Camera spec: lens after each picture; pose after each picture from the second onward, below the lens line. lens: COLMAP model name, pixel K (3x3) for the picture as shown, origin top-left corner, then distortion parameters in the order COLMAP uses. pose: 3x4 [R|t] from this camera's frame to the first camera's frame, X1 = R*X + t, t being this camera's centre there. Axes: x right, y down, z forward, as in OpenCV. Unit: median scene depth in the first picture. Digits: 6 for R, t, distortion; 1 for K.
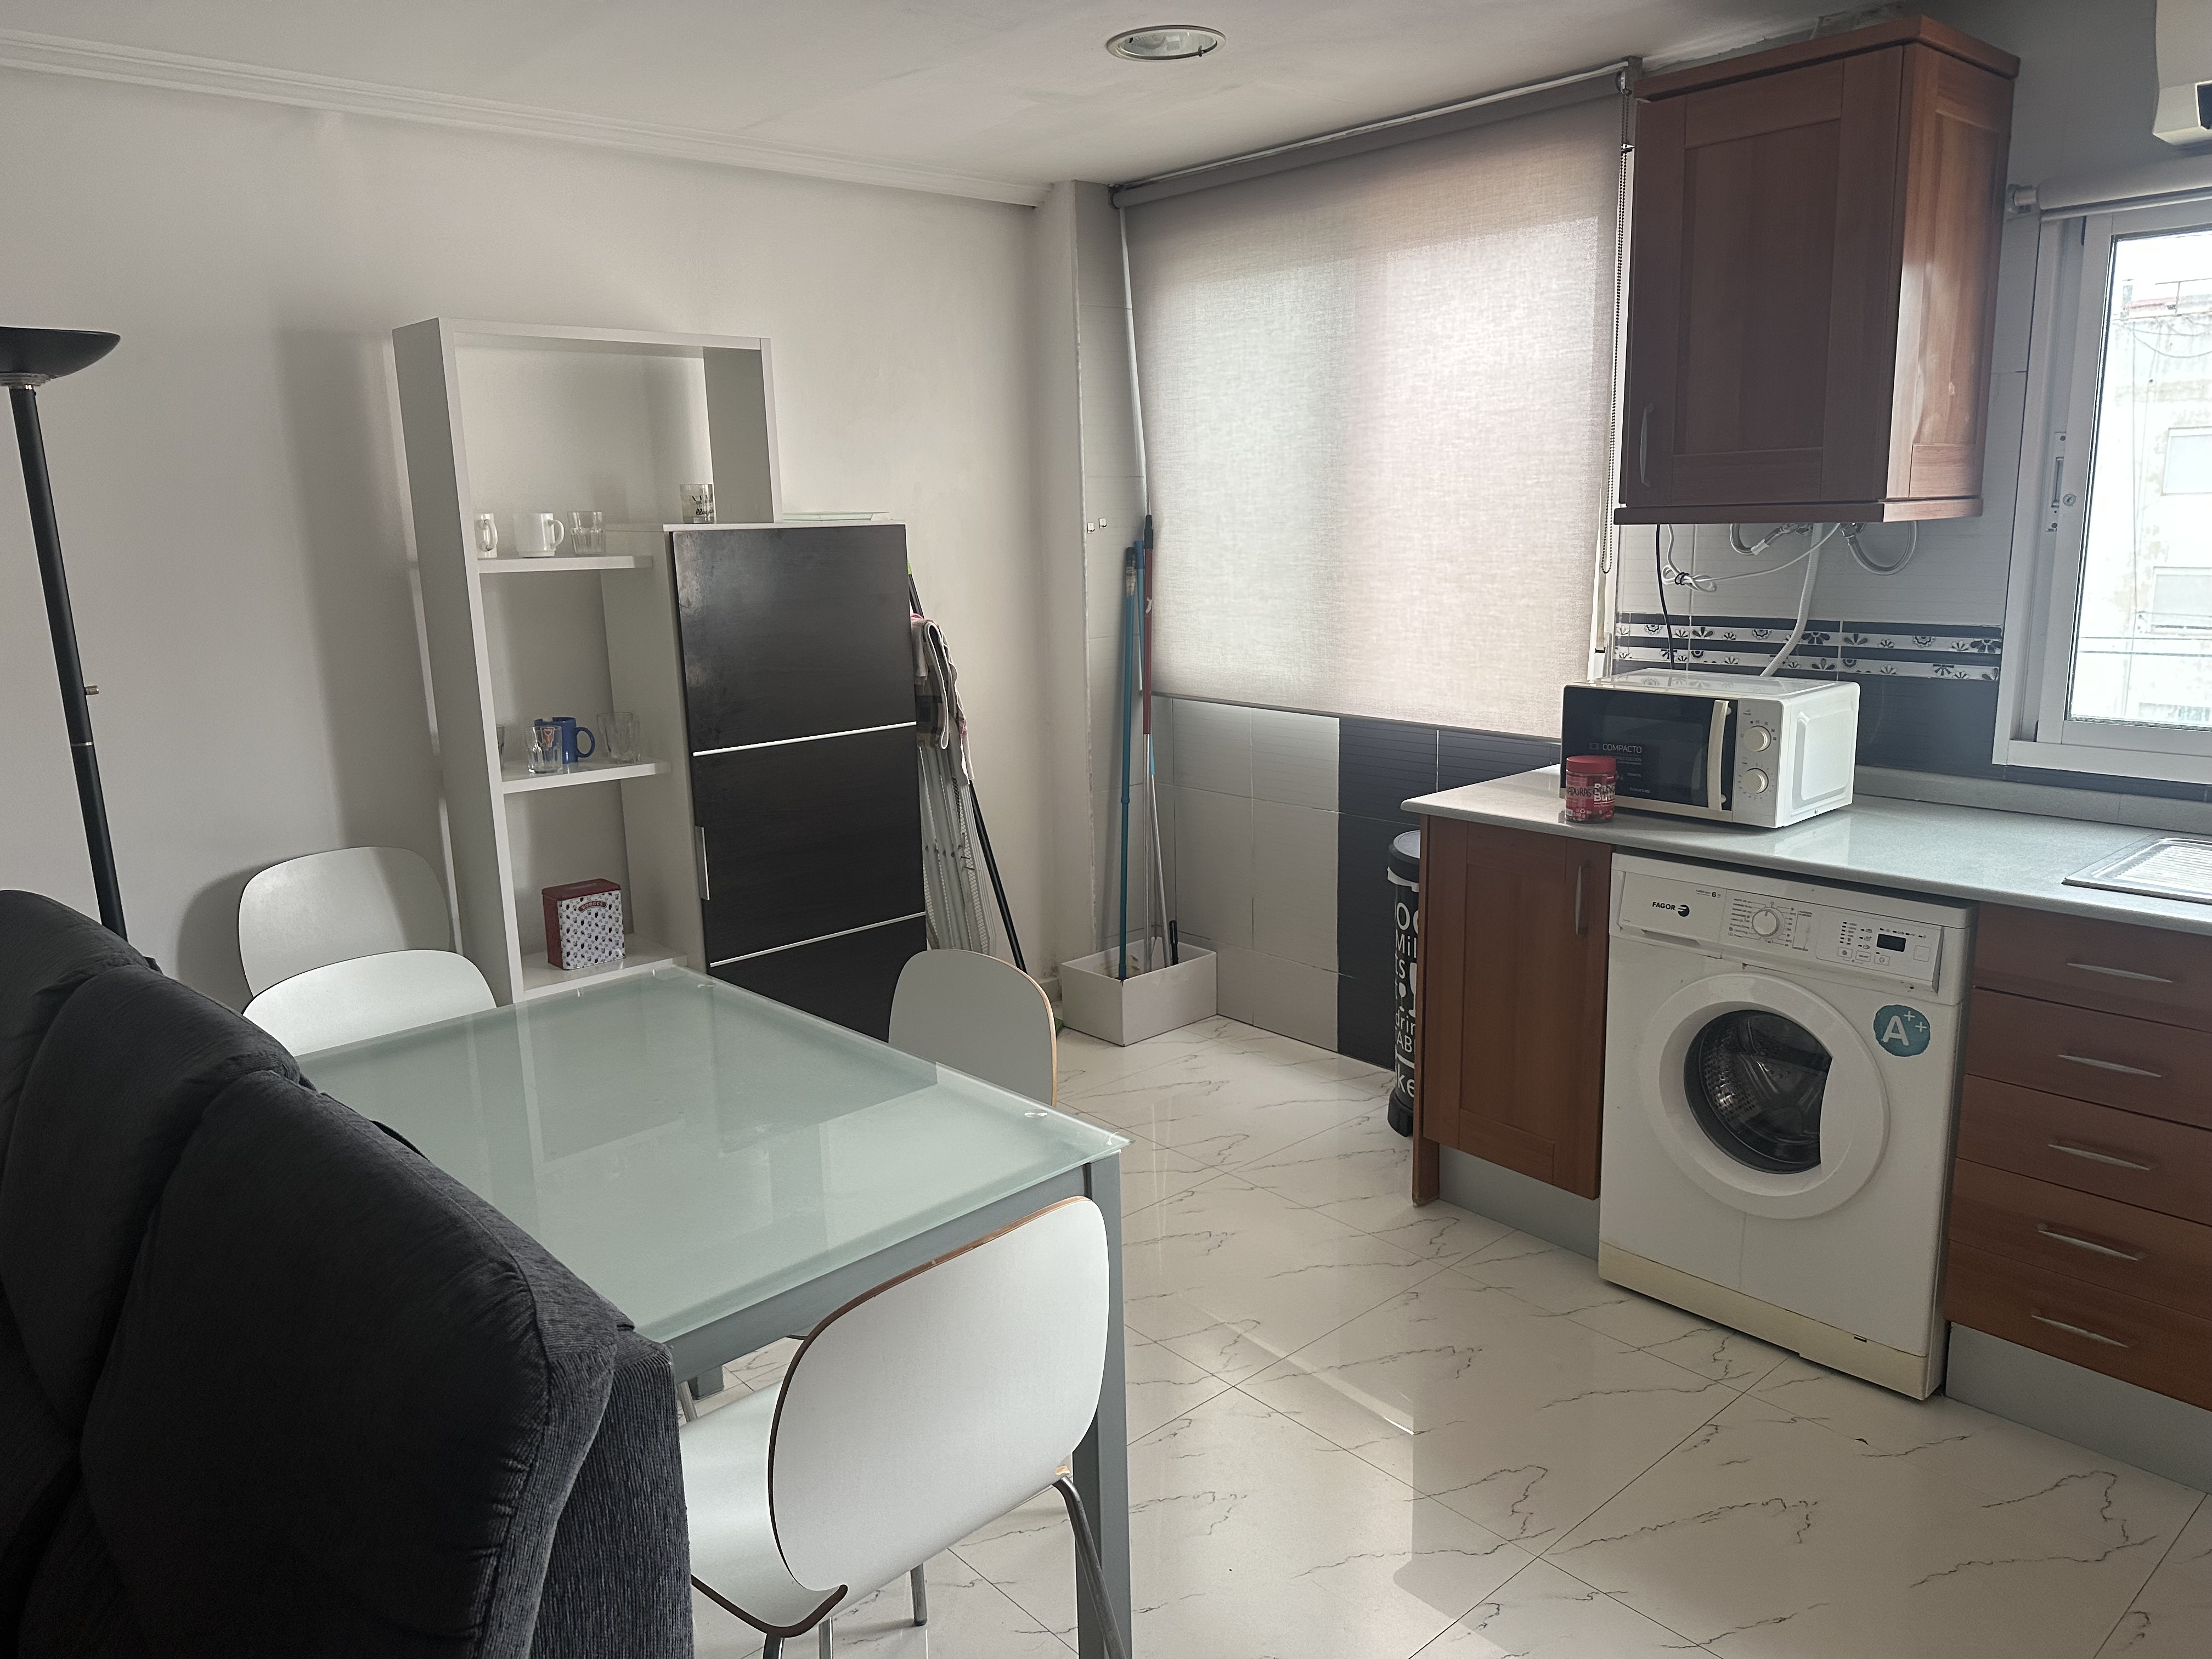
lens RADIAL K [[1557.9, 0, 1104.9], [0, 1557.9, 827.6], [0, 0, 1]] dist [0.040341, -0.043420]
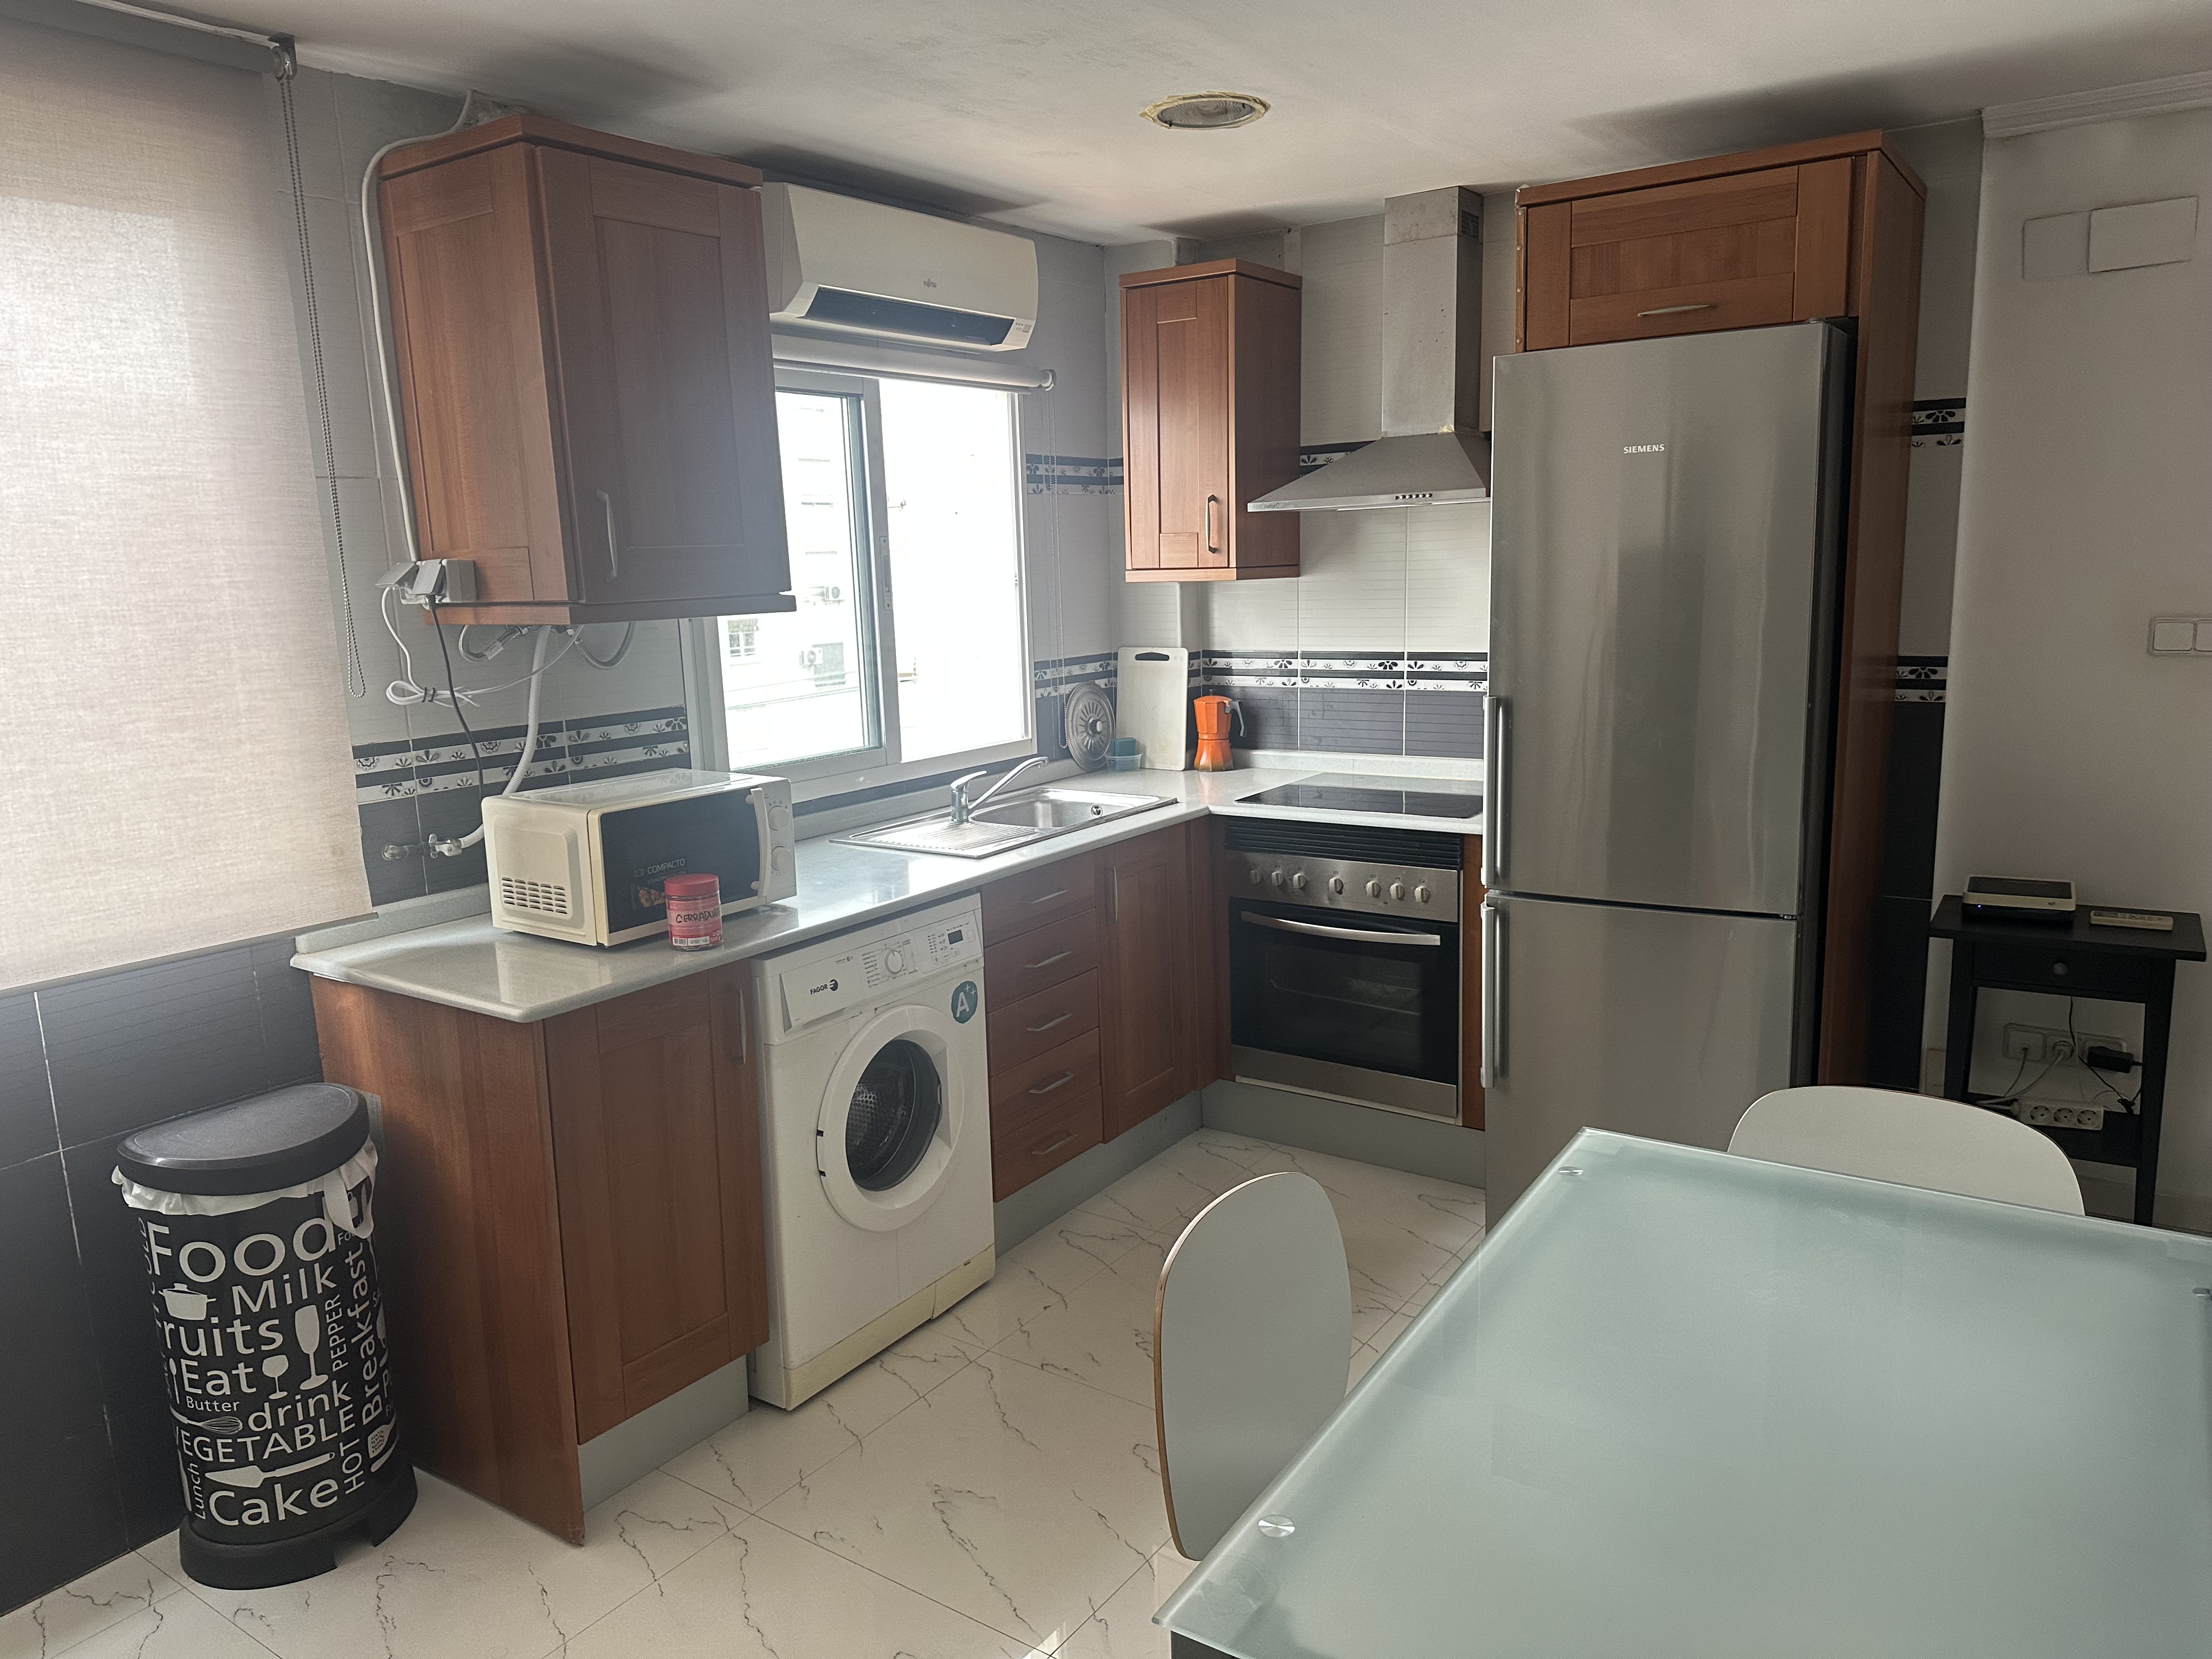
lens RADIAL K [[1557.9, 0, 1109.4], [0, 1557.9, 833.3], [0, 0, 1]] dist [0.040341, -0.043420]
pose [[-0.237686, -0.137301, 0.961589, -0.598515], [0.238925, 0.951280, 0.194886, -0.183175], [-0.941499, 0.276069, -0.193302, 0.933538]]
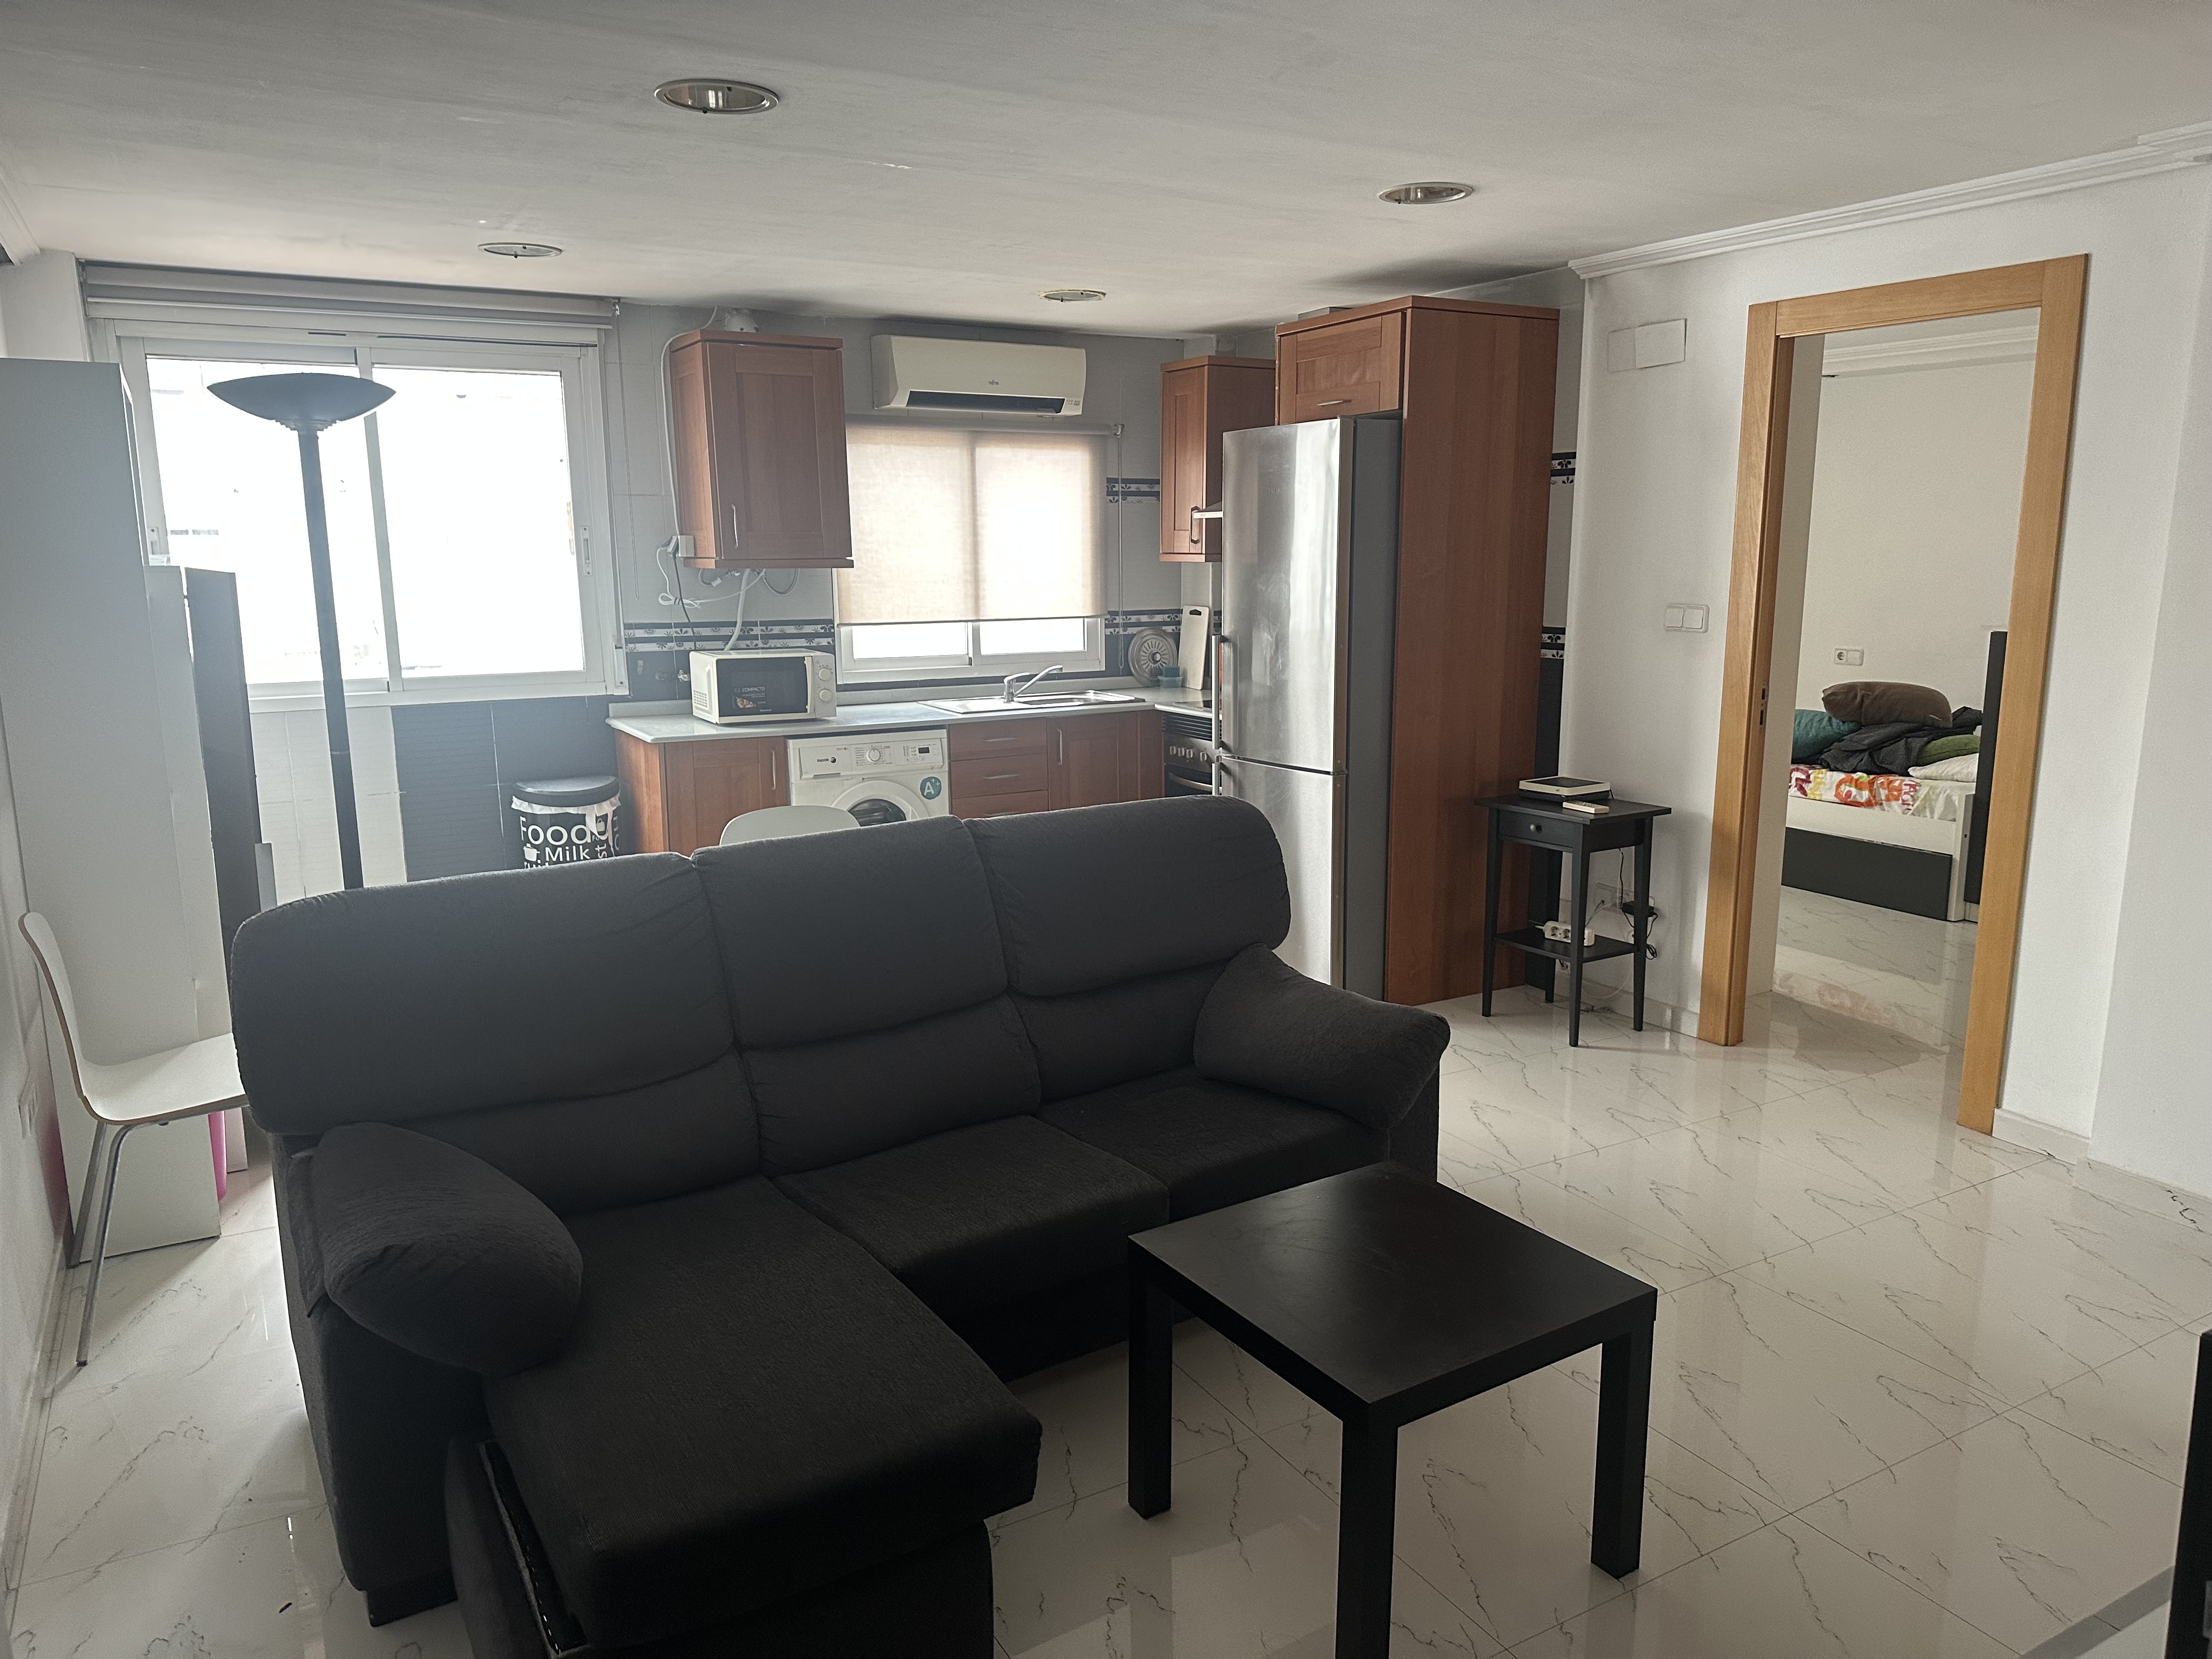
lens RADIAL K [[1557.9, 0, 1109.3], [0, 1557.9, 843.3], [0, 0, 1]] dist [0.040341, -0.043420]
pose [[0.202971, -0.155939, 0.966688, -1.390551], [0.202217, 0.972631, 0.114439, 0.000453], [-0.958077, 0.172253, 0.228949, 0.214203]]
